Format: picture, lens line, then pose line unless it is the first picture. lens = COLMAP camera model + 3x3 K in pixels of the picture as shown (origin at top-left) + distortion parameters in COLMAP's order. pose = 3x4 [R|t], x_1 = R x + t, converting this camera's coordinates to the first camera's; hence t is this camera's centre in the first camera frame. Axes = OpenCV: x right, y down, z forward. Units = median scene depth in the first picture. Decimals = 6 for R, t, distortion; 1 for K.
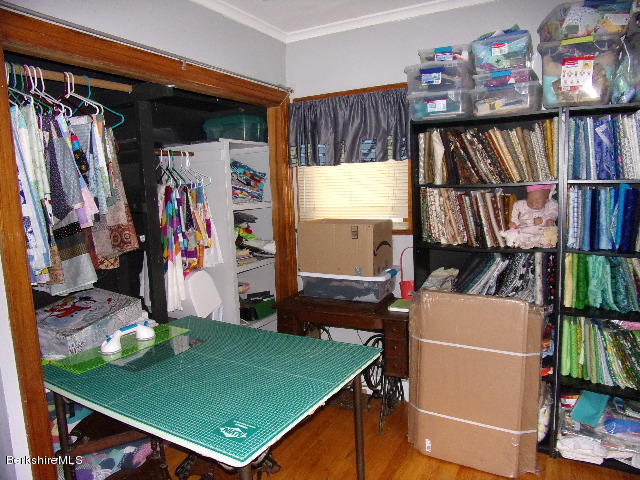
lens RADIAL K [[456.9, 0, 320.0], [0, 456.9, 240.0], [0, 0, 1]] dist [-0.001435, 0.006042]
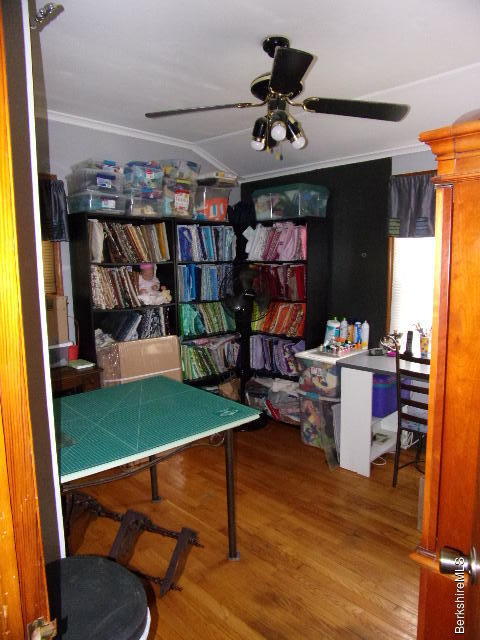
lens RADIAL K [[456.9, 0, 242.1], [0, 456.9, 323.5], [0, 0, 1]] dist [-0.001435, 0.006042]
pose [[0.306785, -0.108123, 0.945617, -0.924084], [0.117438, 0.990235, 0.075125, -0.001741], [-0.944506, 0.088004, 0.316487, 0.238682]]
